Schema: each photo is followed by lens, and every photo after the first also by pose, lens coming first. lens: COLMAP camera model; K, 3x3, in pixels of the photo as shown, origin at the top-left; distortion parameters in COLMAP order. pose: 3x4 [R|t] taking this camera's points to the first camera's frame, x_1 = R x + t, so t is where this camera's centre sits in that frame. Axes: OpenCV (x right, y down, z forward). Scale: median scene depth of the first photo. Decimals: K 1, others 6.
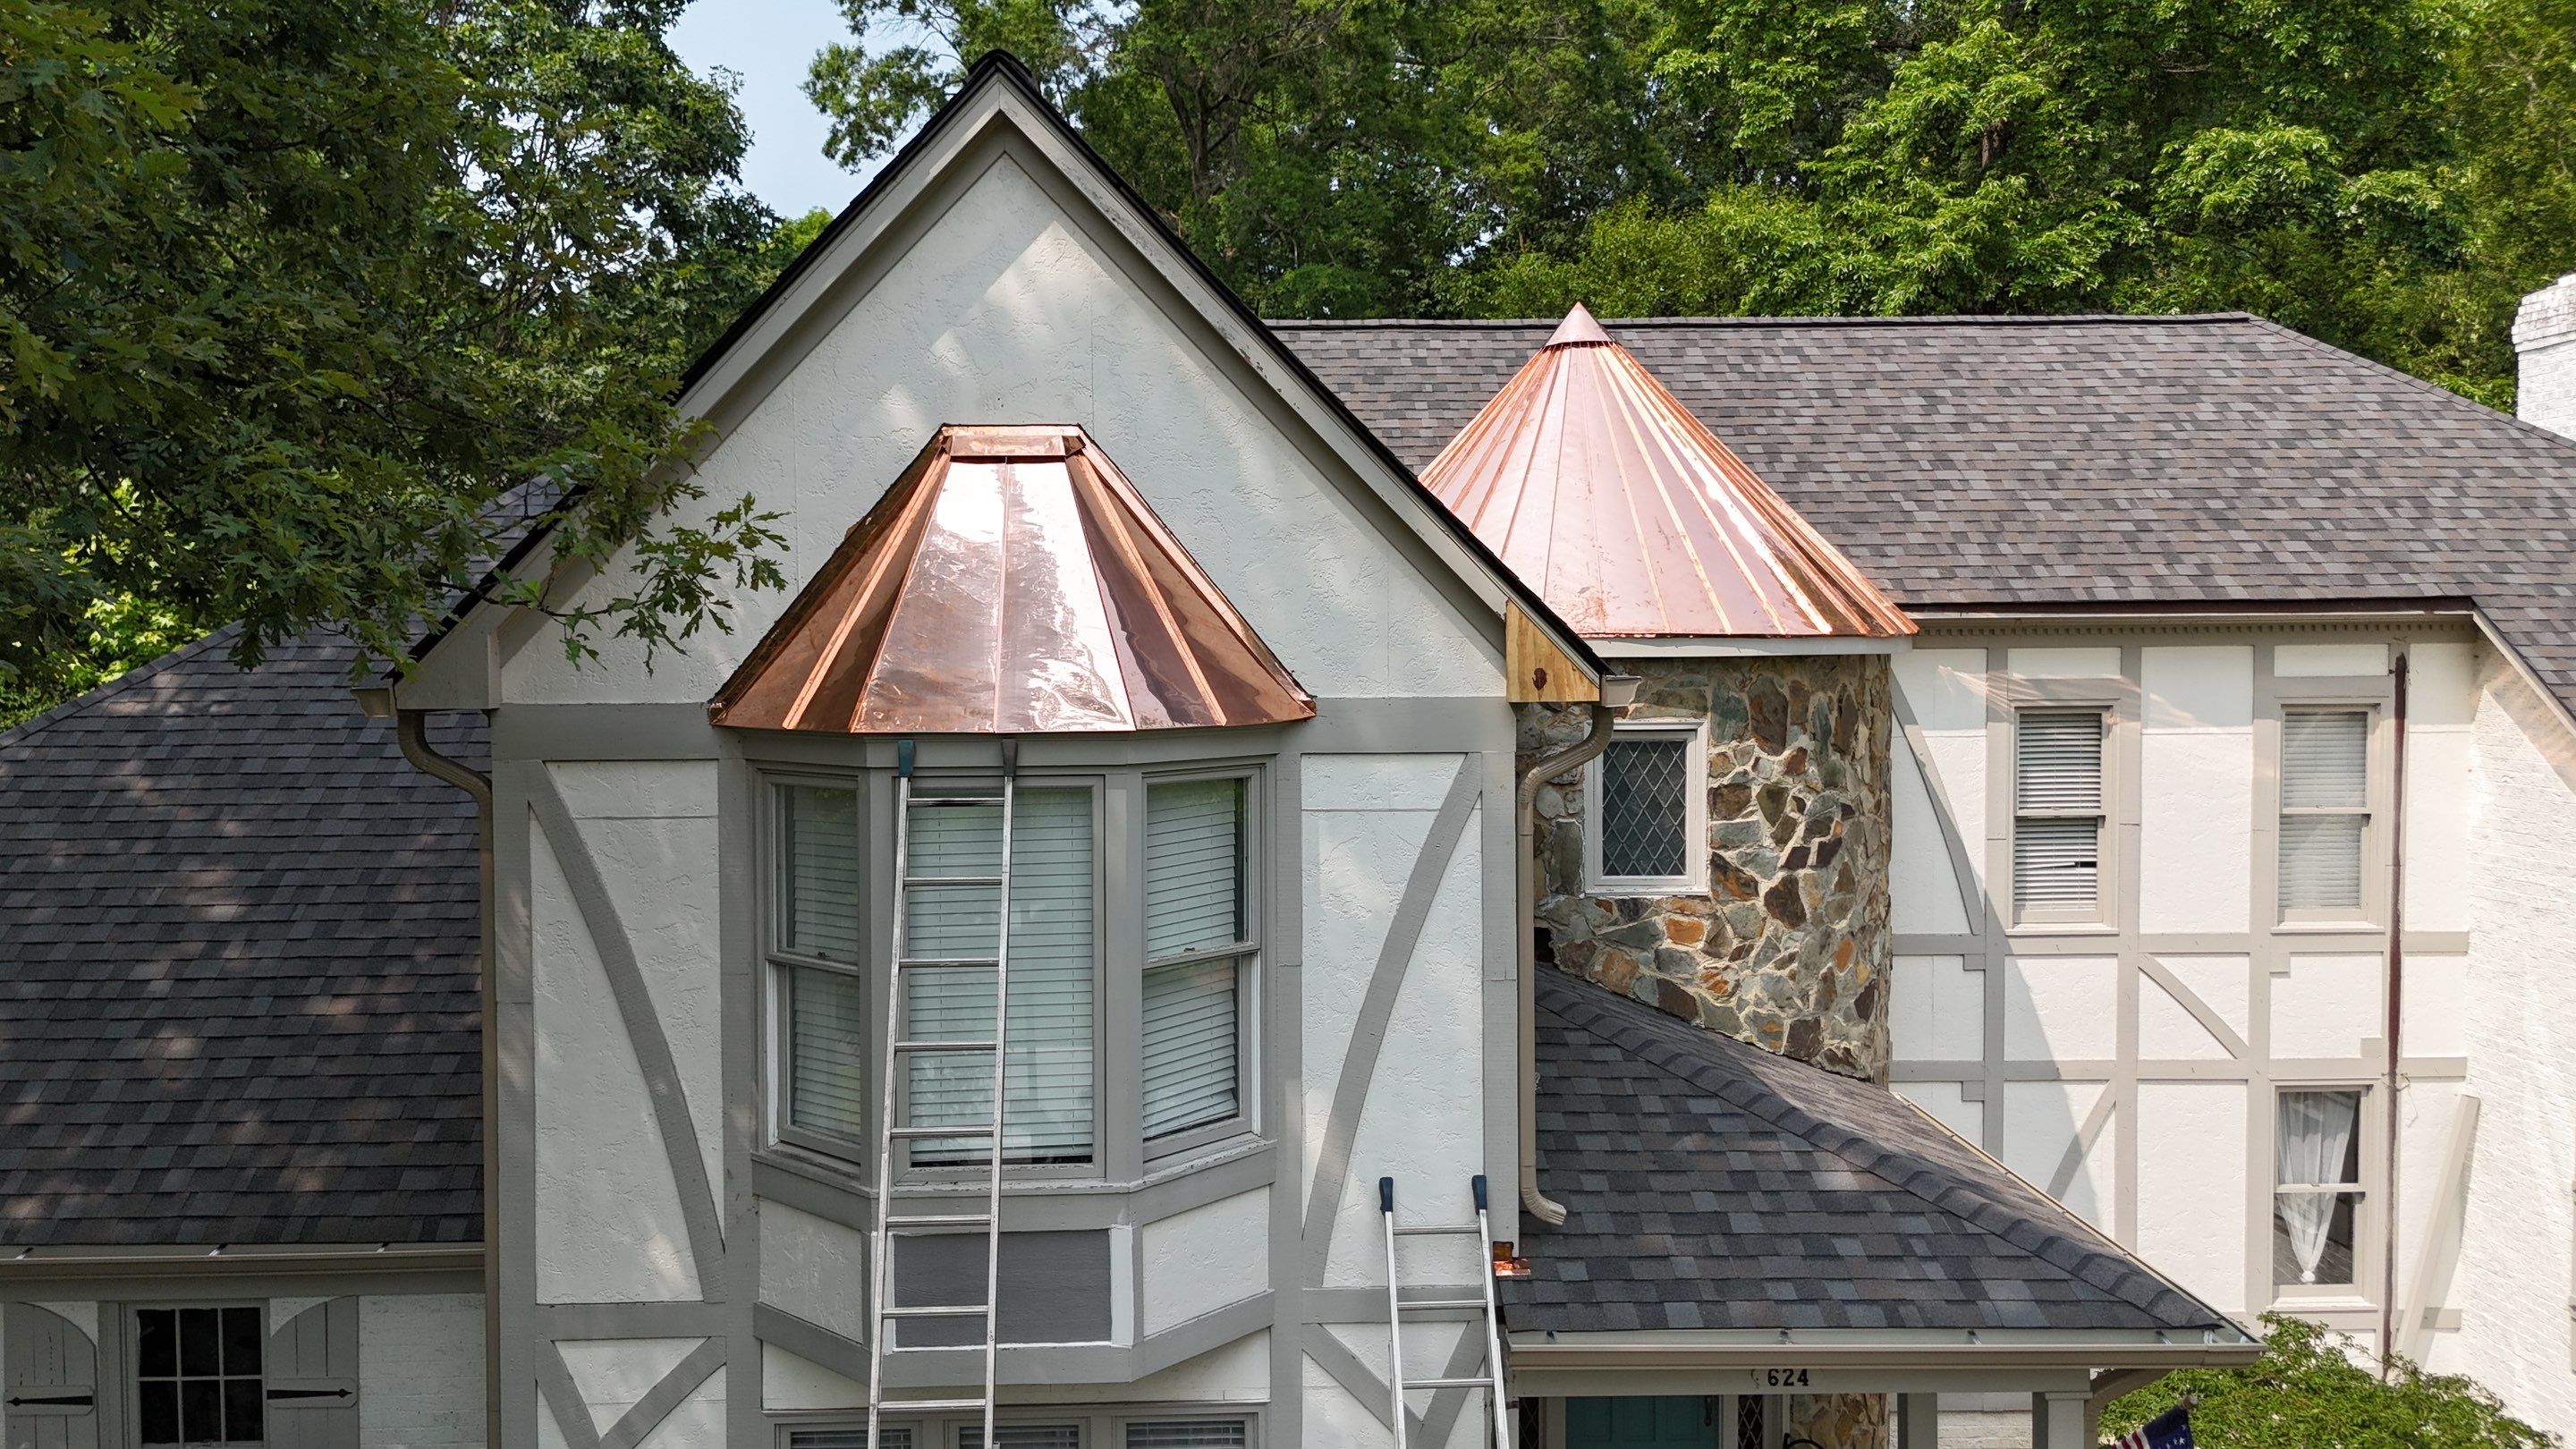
lens RADIAL K [[1905.8, 0, 1279.4], [0, 1905.8, 713.9], [0, 0, 1]] dist [0.060054, -0.056771]
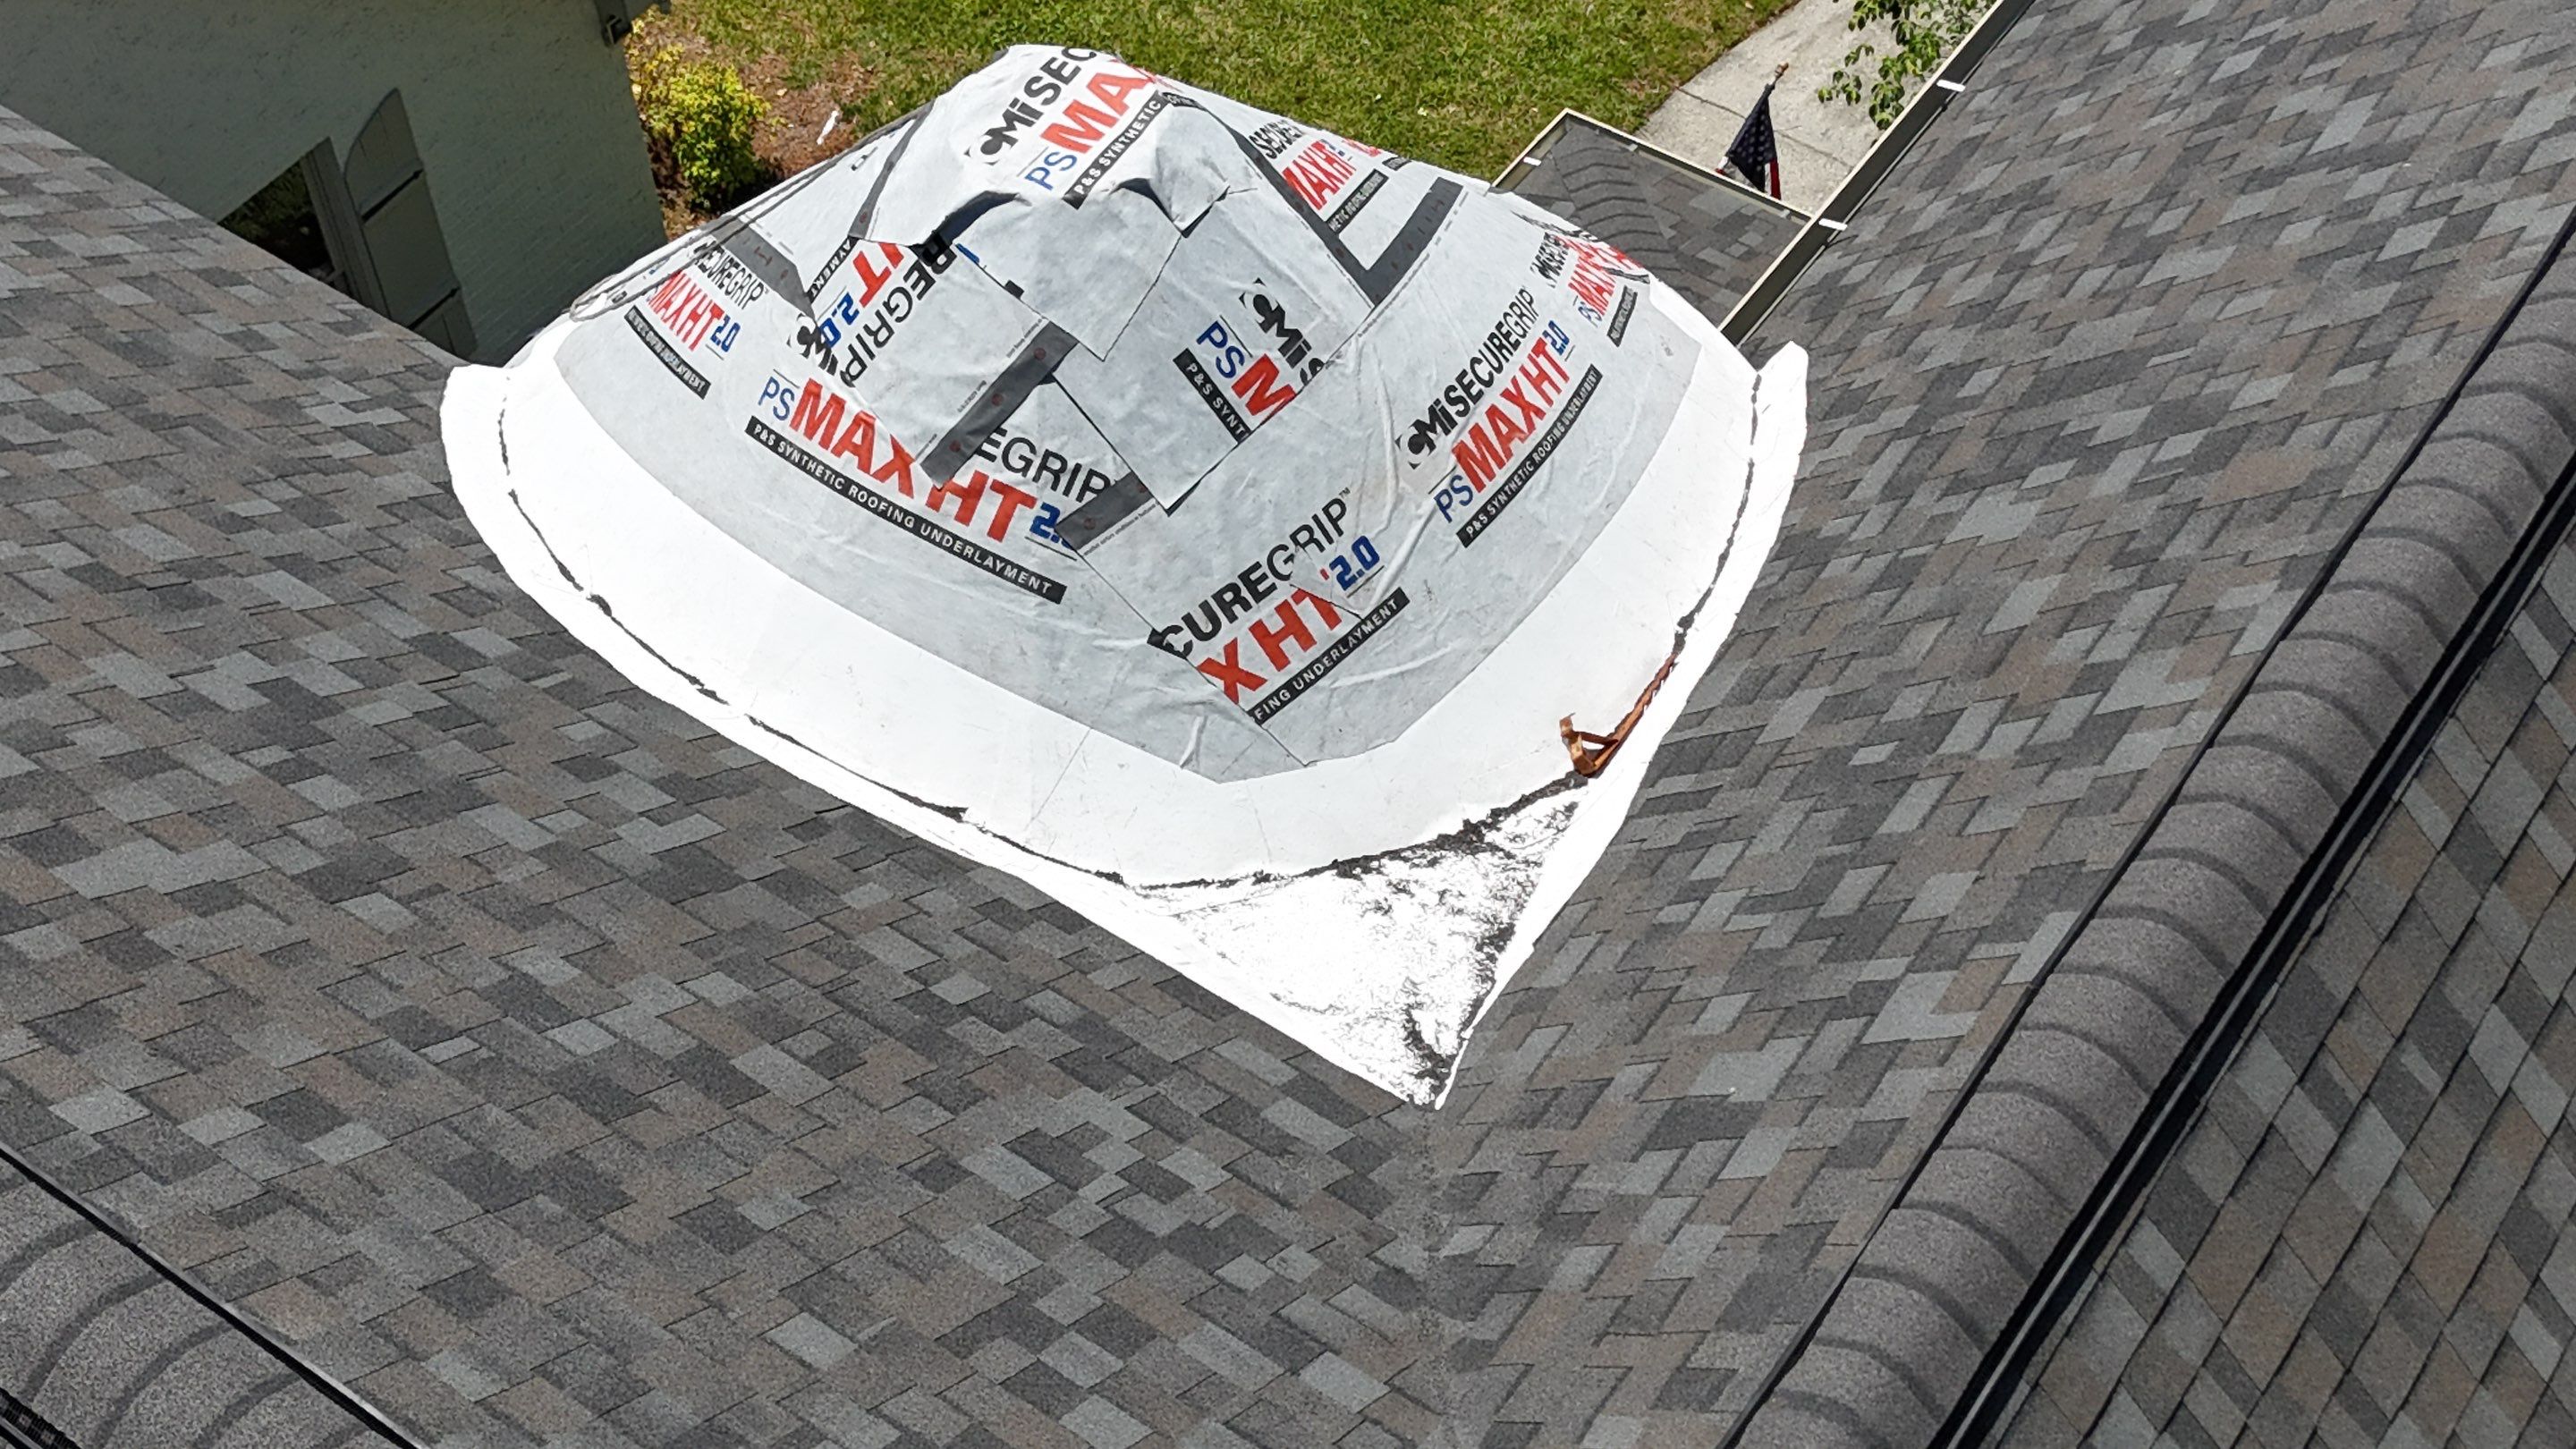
lens RADIAL K [[3477.2, 0, 1294.4], [0, 3477.2, 655.7], [0, 0, 1]] dist [0.081835, 0.000000]
pose [[-0.800261, -0.446378, 0.400410, -0.173577], [0.050562, 0.615130, 0.786803, -0.607936], [-0.597516, 0.649893, -0.469695, 1.280532]]
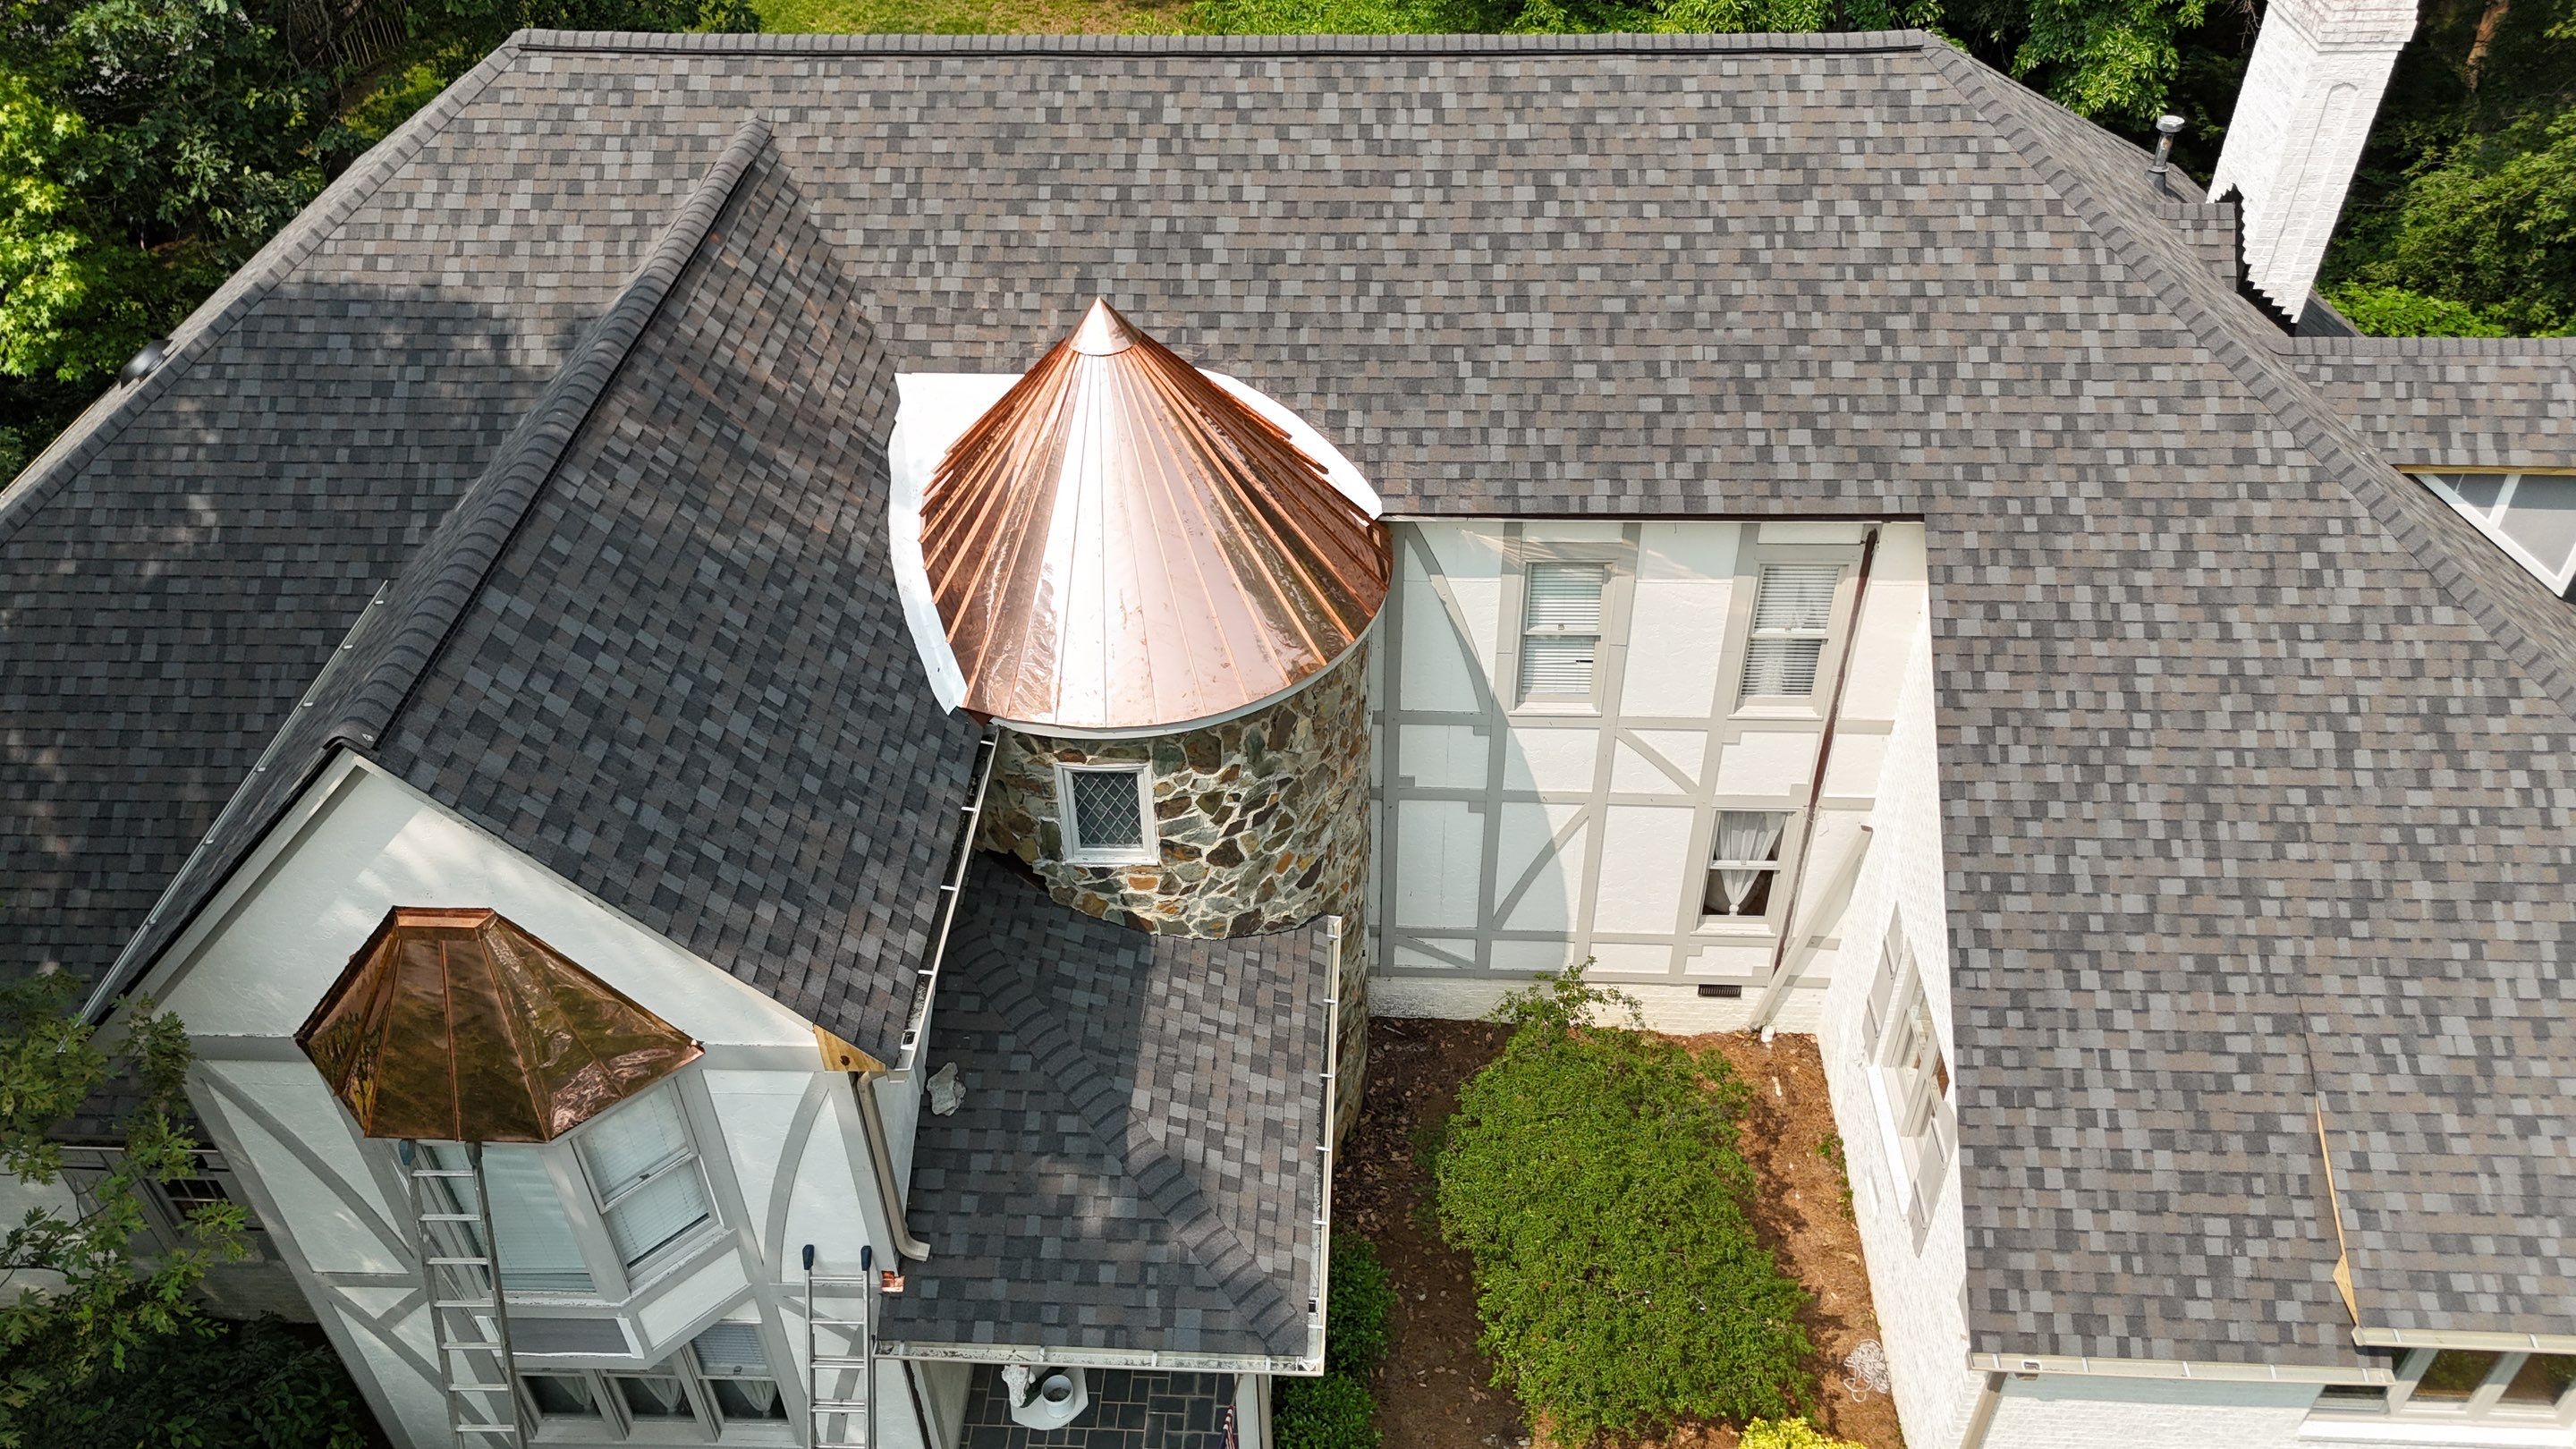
lens RADIAL K [[1905.8, 0, 1281.4], [0, 1905.8, 718.5], [0, 0, 1]] dist [0.060054, -0.056771]
pose [[0.996936, 0.039409, -0.067562, 0.323612], [0.009928, 0.793045, 0.609082, -0.646829], [0.077583, -0.607886, 0.790225, 0.019927]]
